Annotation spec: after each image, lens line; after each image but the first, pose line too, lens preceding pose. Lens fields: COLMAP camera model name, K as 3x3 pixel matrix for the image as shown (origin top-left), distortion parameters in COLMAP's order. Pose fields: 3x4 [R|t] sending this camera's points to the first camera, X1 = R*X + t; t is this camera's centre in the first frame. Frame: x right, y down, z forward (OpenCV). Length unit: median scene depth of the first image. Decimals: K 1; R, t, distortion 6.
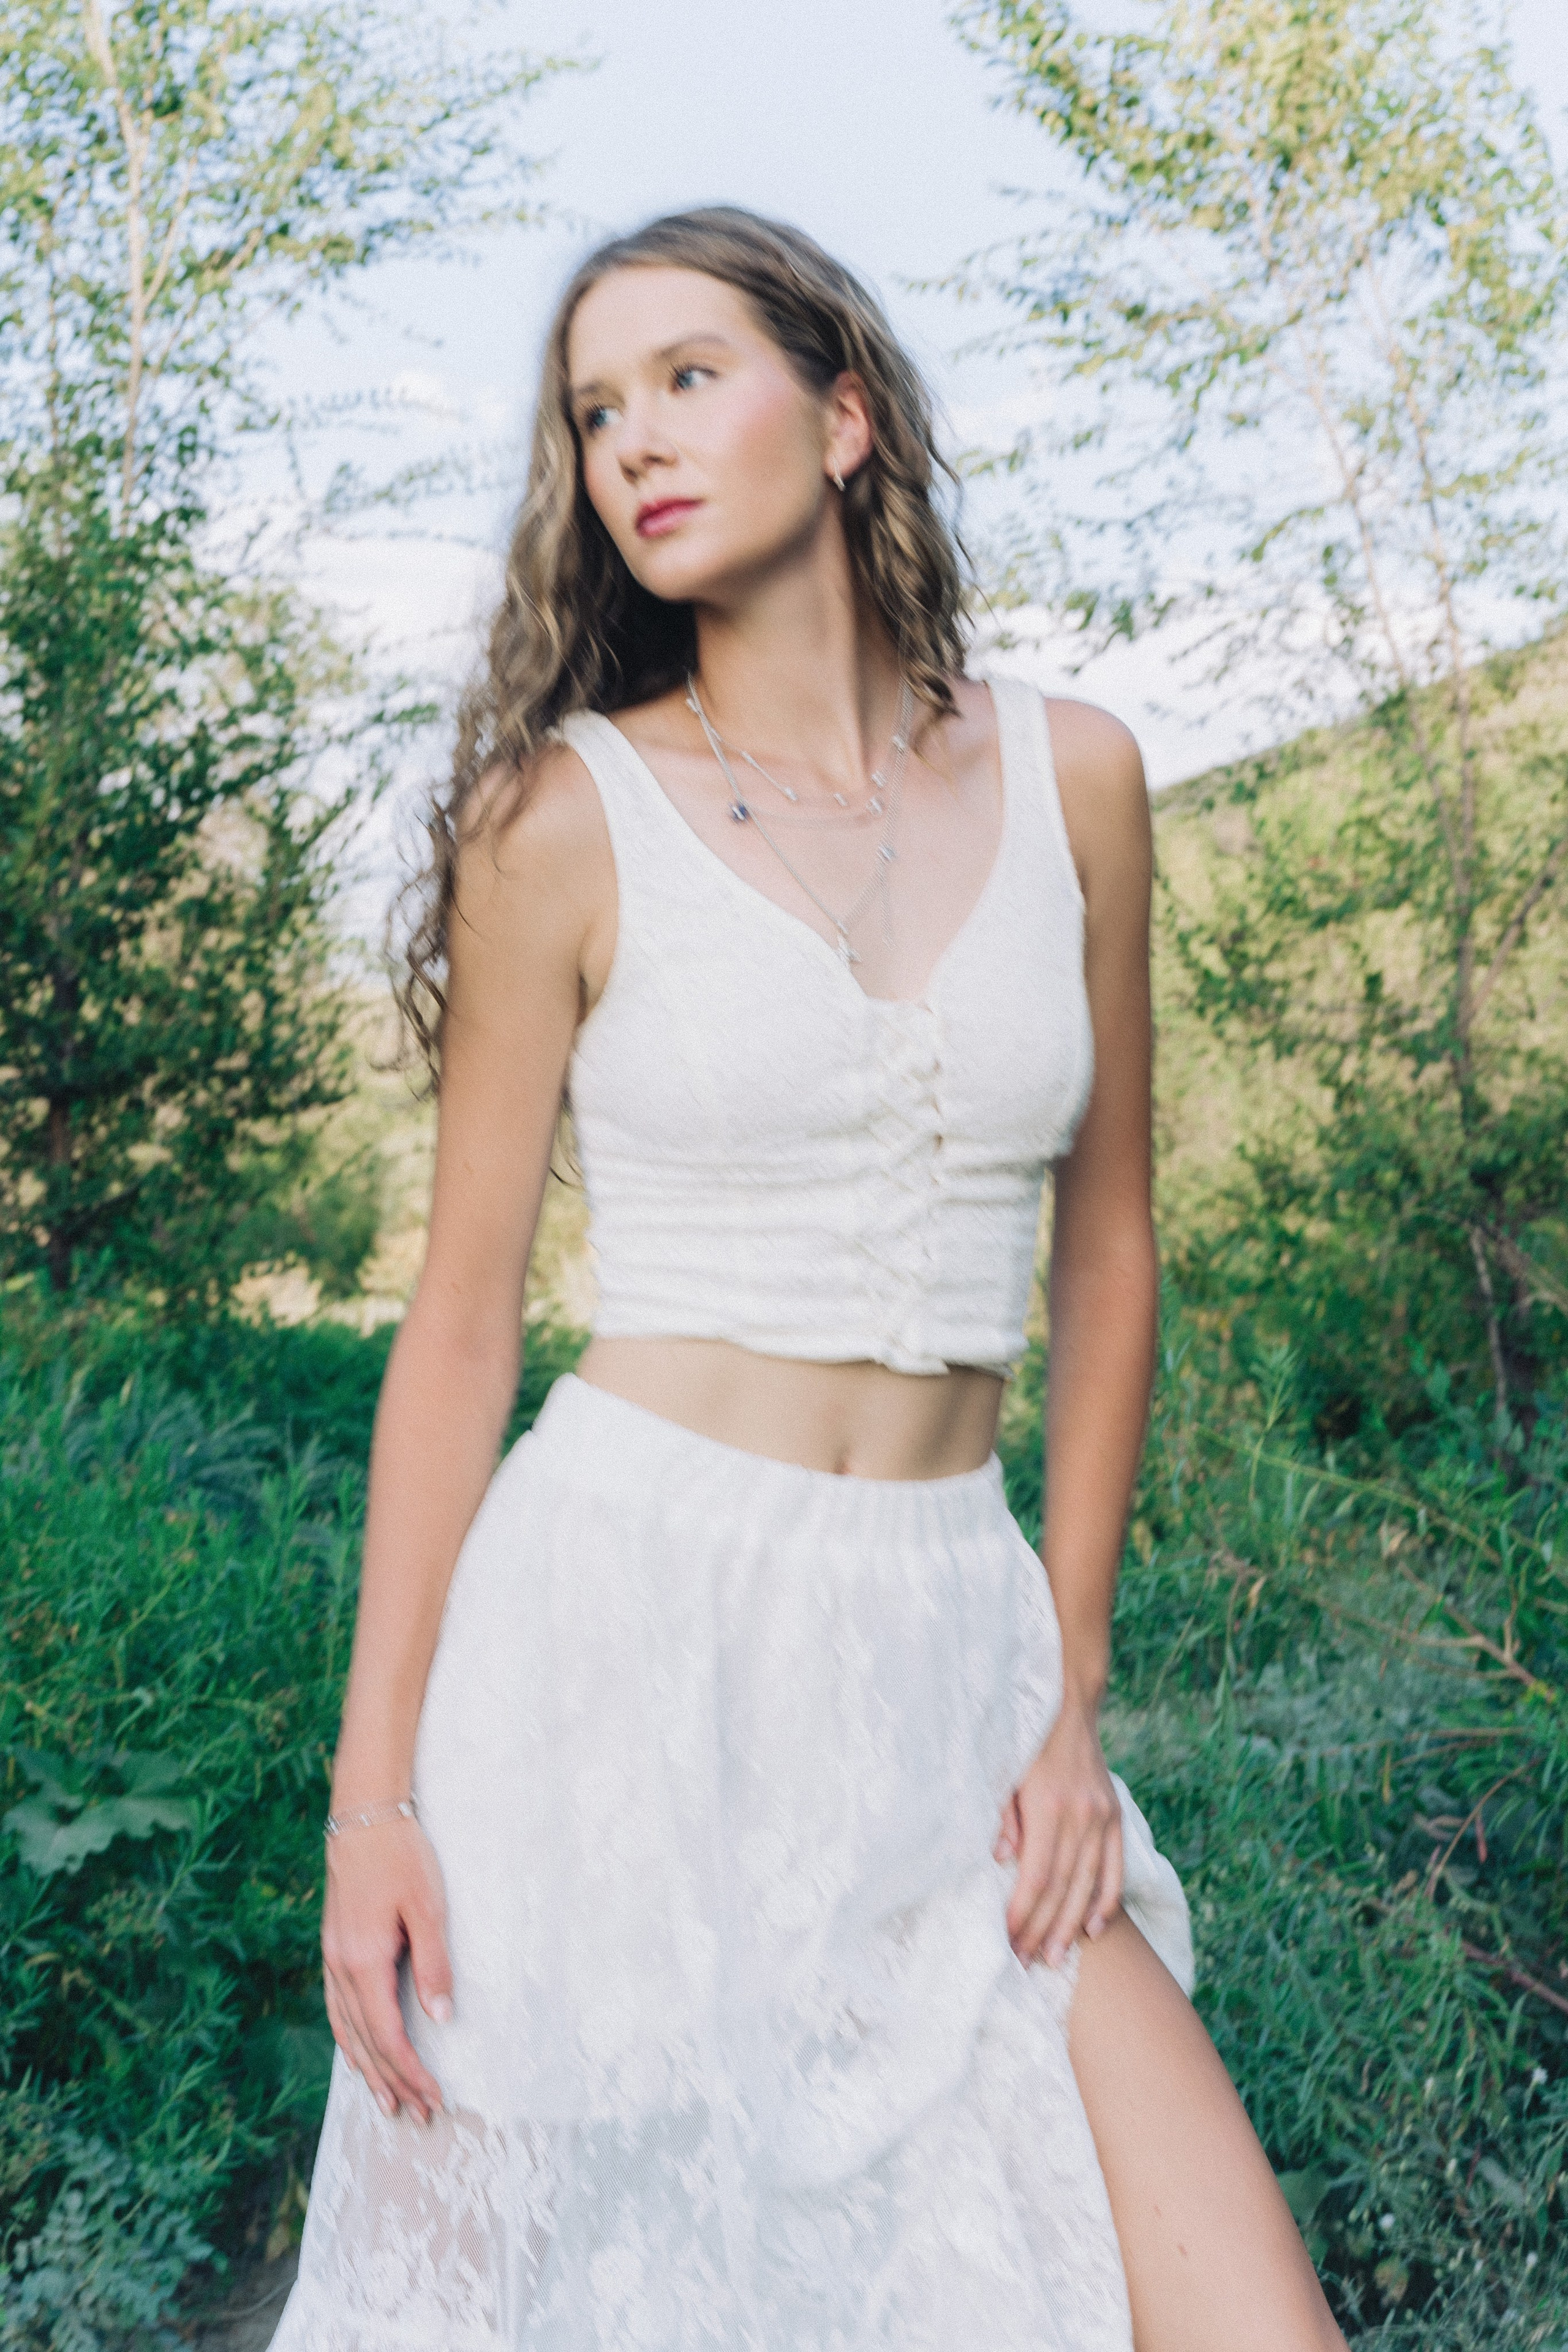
lens RADIAL K [[3538.2, 0, 784.0], [0, 3538.2, 1176.0], [0, 0, 1]] dist [-0.042274, 0.031901]
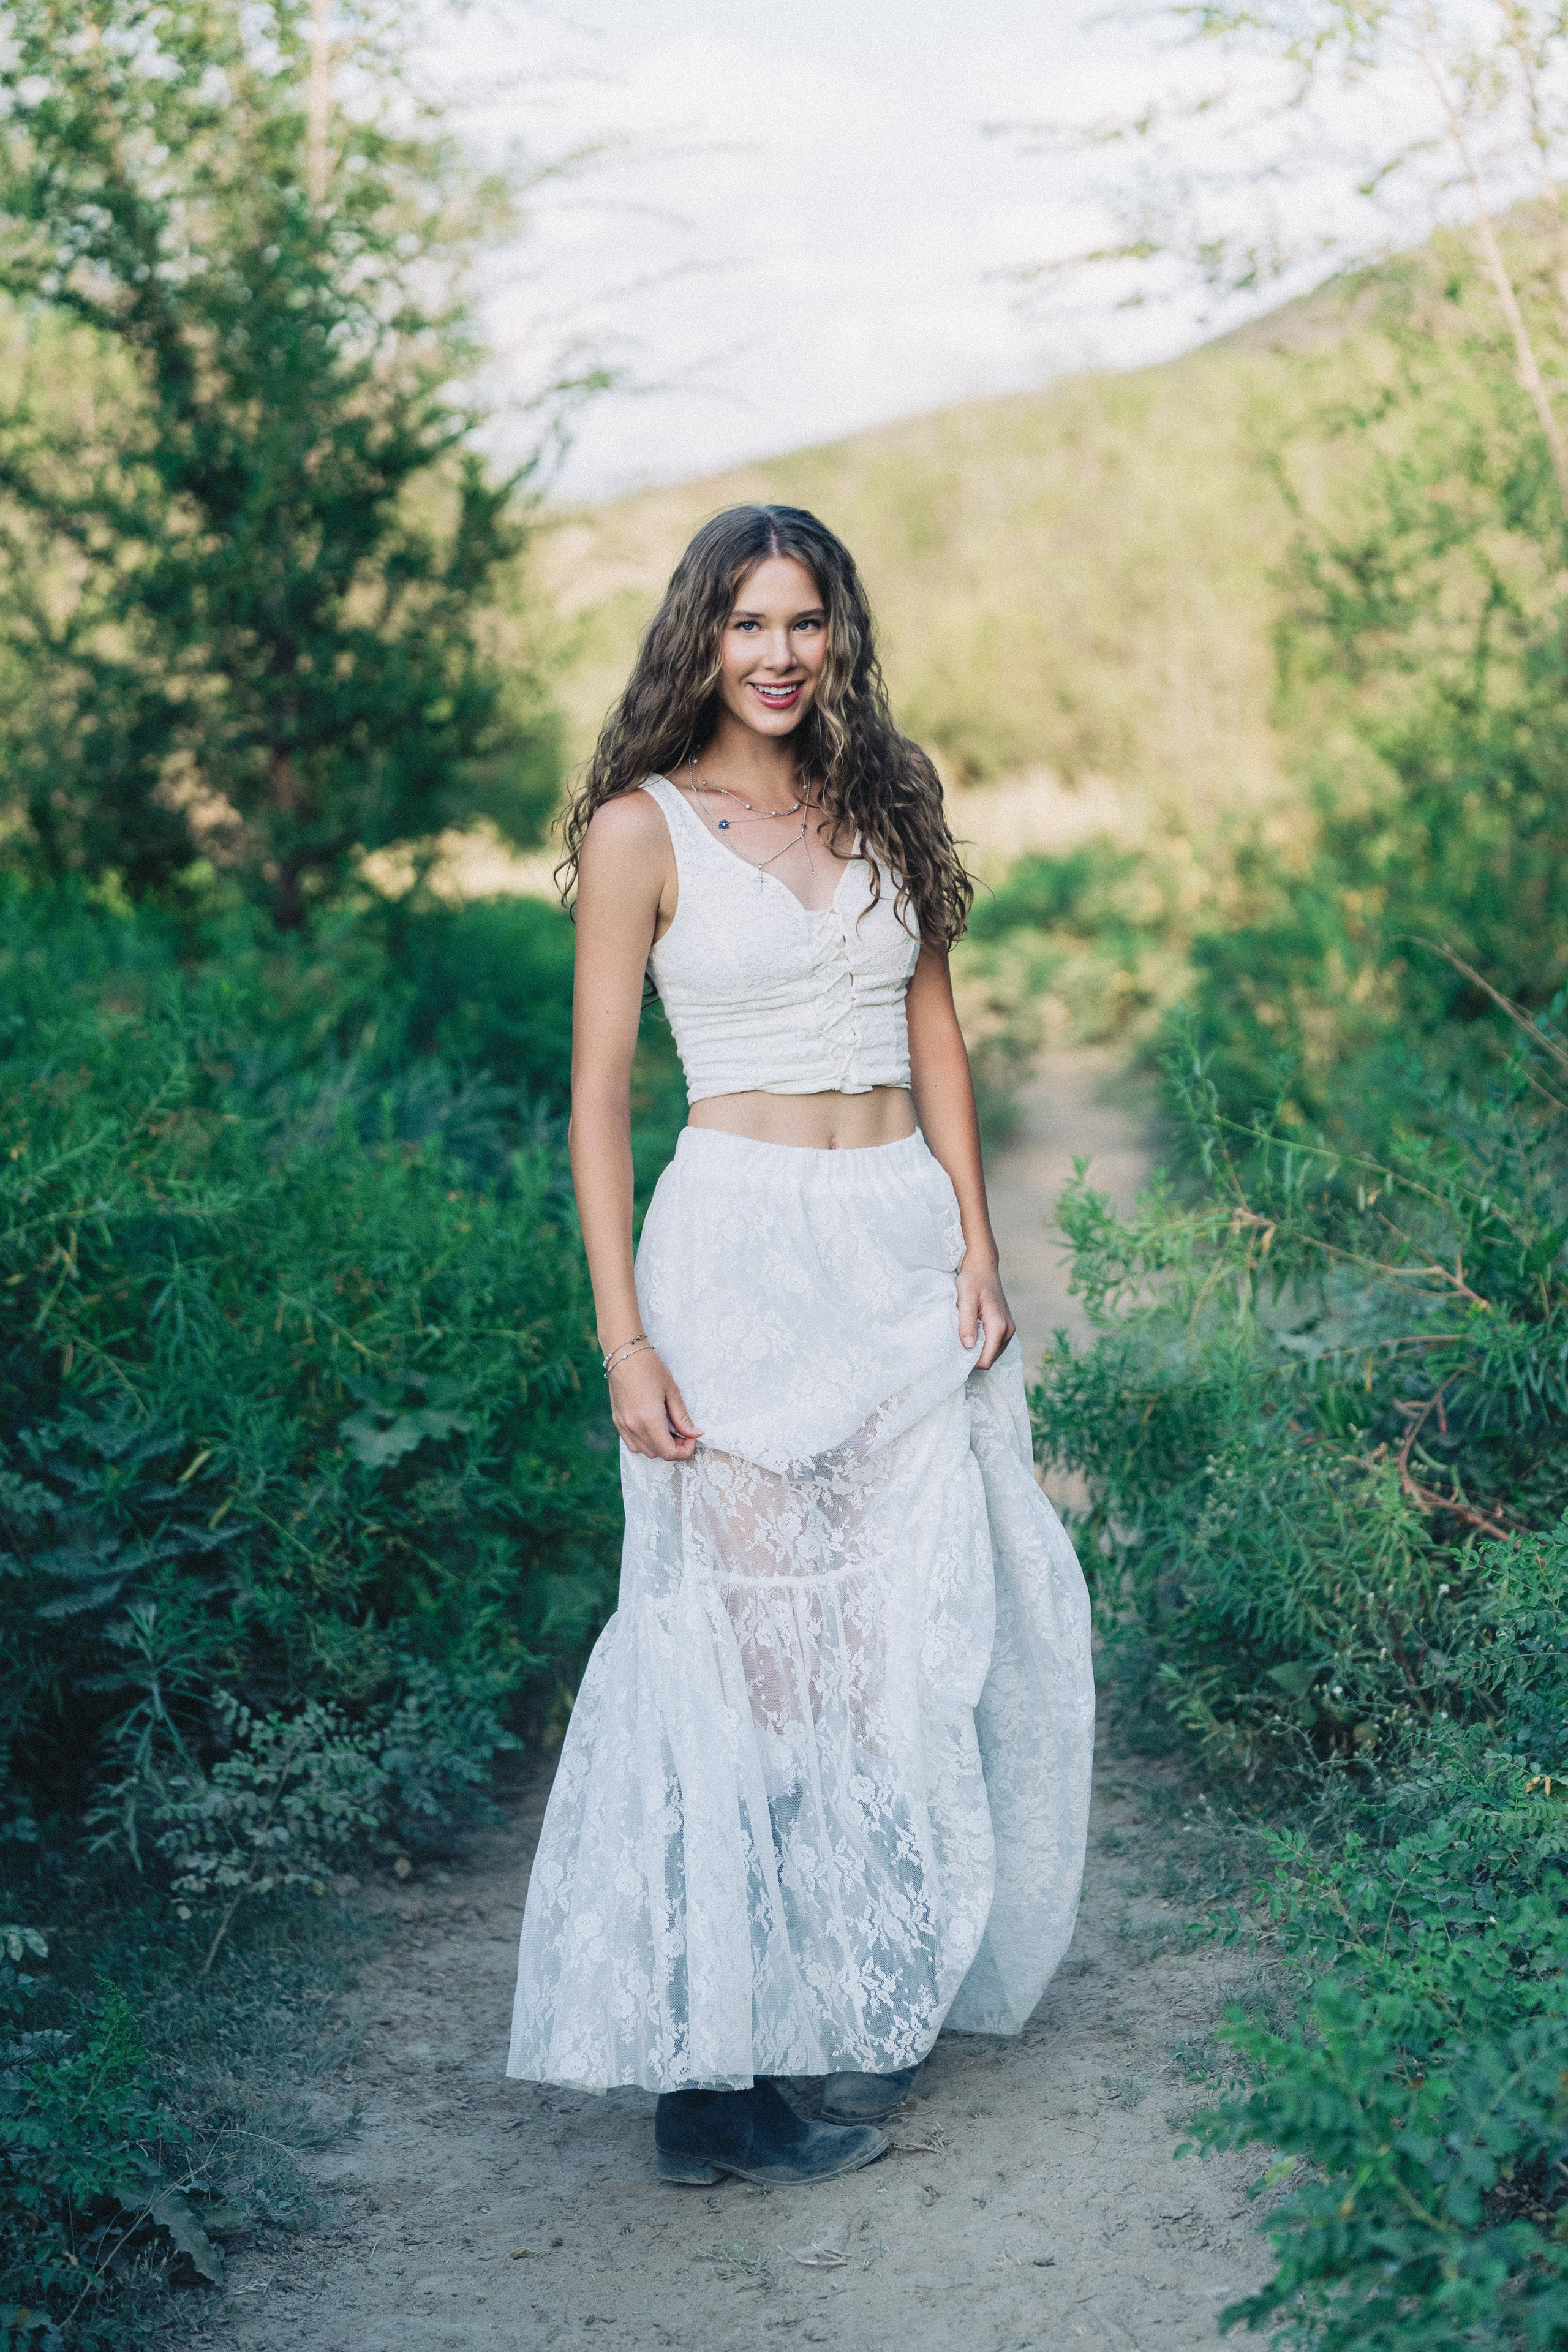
lens RADIAL K [[3538.2, 0, 784.0], [0, 3538.2, 1176.0], [0, 0, 1]] dist [-0.042274, 0.031901]
pose [[0.997981, -0.028541, -0.056738, 0.026592], [0.035442, 0.991574, 0.124603, -0.074542], [0.052704, -0.126362, 0.990583, -0.311402]]
